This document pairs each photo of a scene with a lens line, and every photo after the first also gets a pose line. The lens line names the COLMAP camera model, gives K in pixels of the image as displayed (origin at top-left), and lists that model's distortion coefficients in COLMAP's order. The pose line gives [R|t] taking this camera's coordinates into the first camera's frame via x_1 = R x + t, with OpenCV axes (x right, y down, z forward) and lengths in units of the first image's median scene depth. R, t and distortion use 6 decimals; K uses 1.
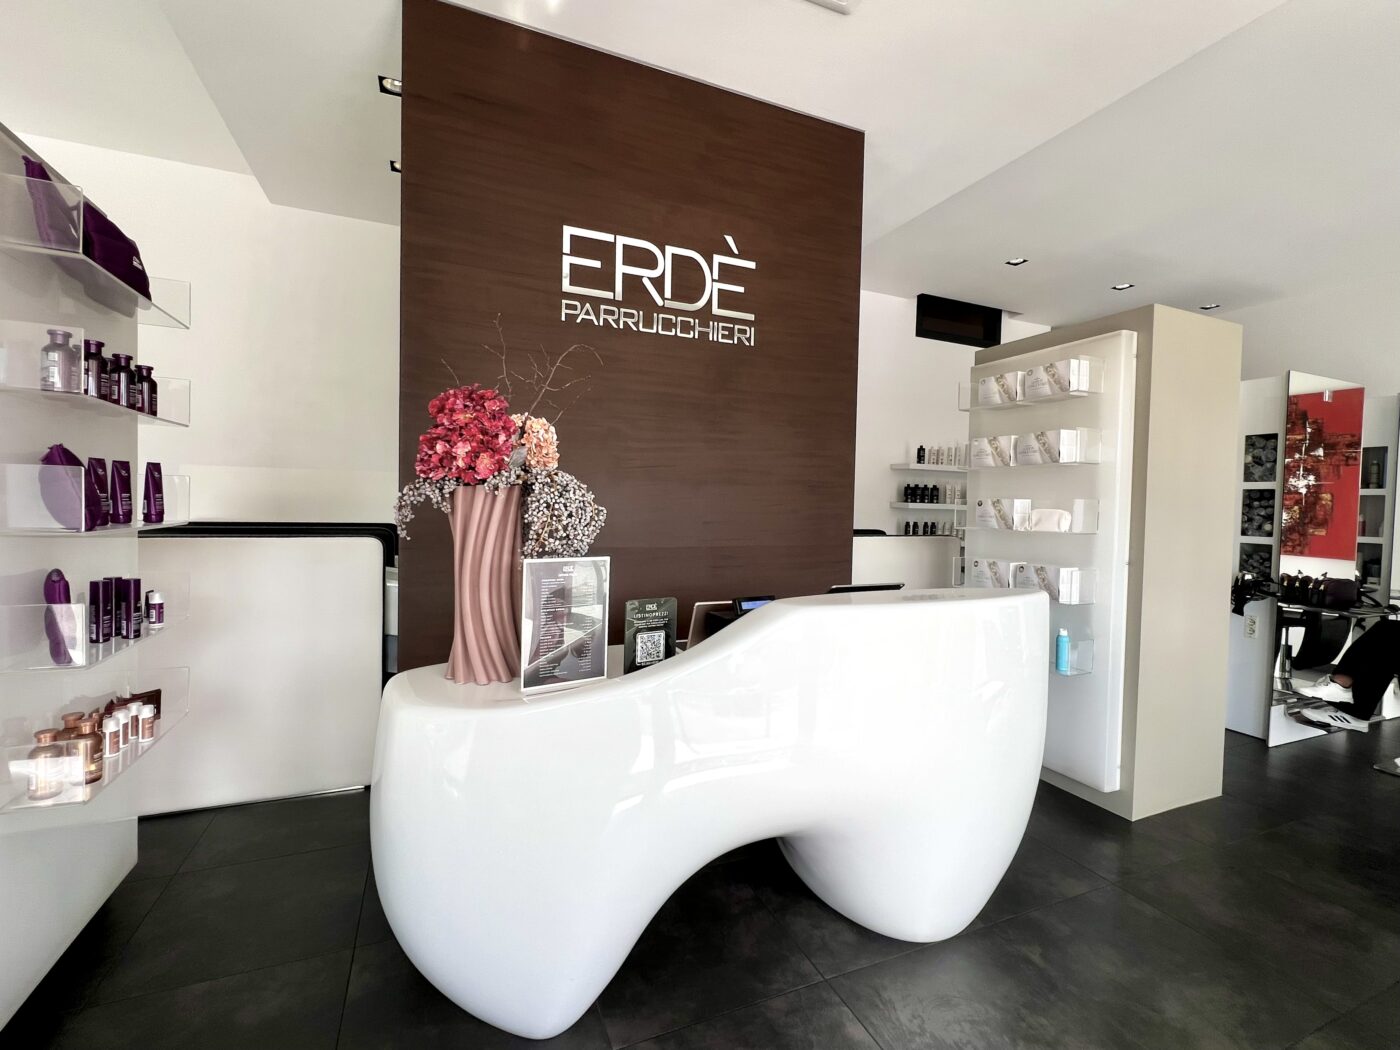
lens RADIAL K [[601.2, 0, 707.2], [0, 601.2, 527.2], [0, 0, 1]] dist [0.000923, 0.000035]
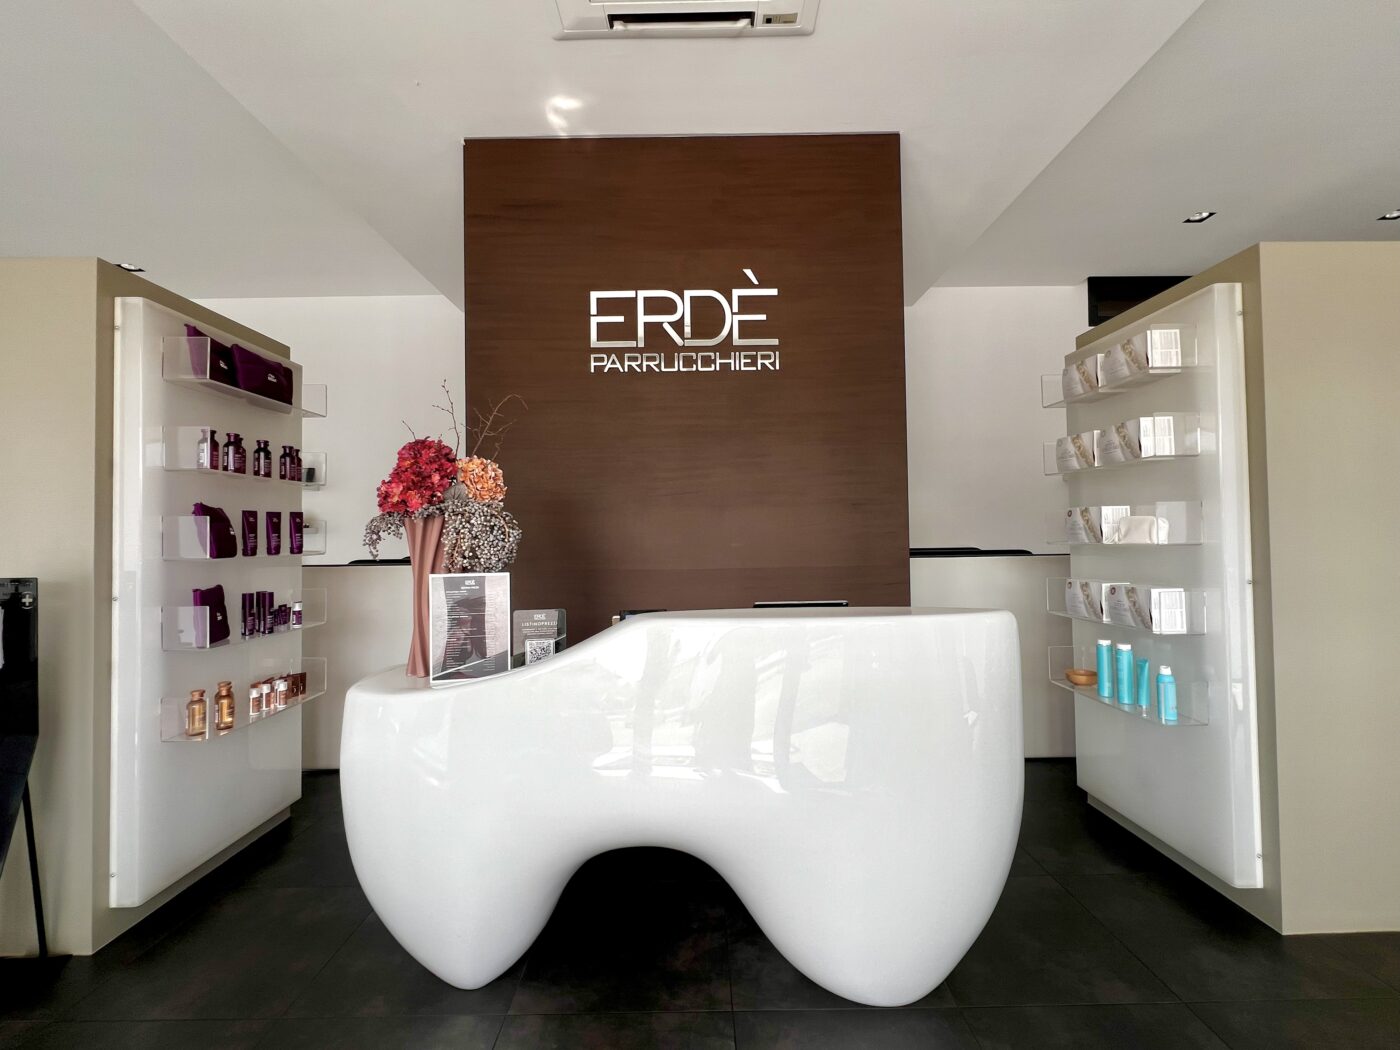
lens RADIAL K [[590.2, 0, 709.7], [0, 590.2, 528.1], [0, 0, 1]] dist [0.000429, -0.000224]
pose [[0.925343, -0.039190, -0.377100, 0.364690], [0.020294, 0.998337, -0.053953, 0.018853], [0.378587, 0.042272, 0.924600, 0.050276]]
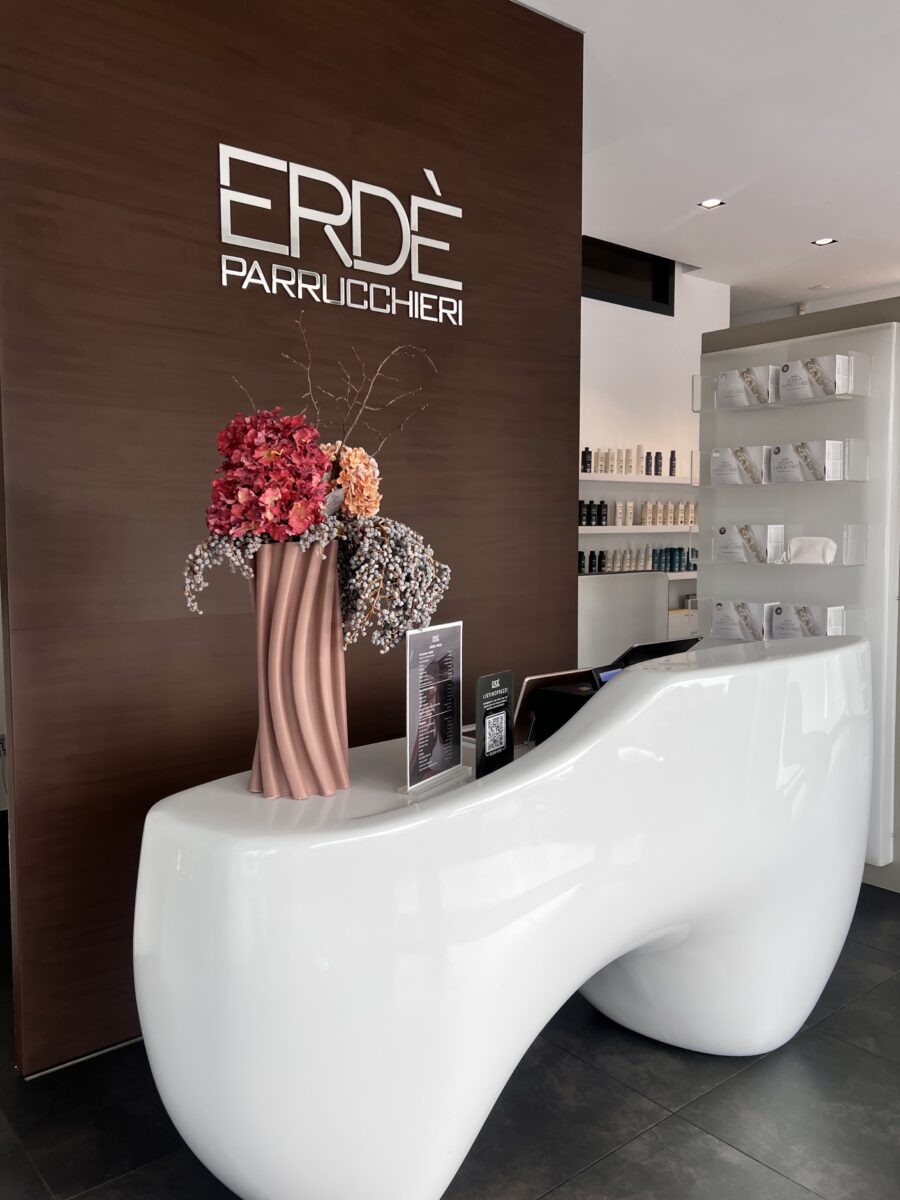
lens RADIAL K [[918.6, 0, 448.4], [0, 918.6, 594.5], [0, 0, 1]] dist [0.060714, -0.080607]
pose [[0.960713, -0.046681, 0.273590, -0.285348], [0.035747, 0.998355, 0.044819, -0.028491], [-0.275232, -0.033279, 0.960802, -0.093089]]
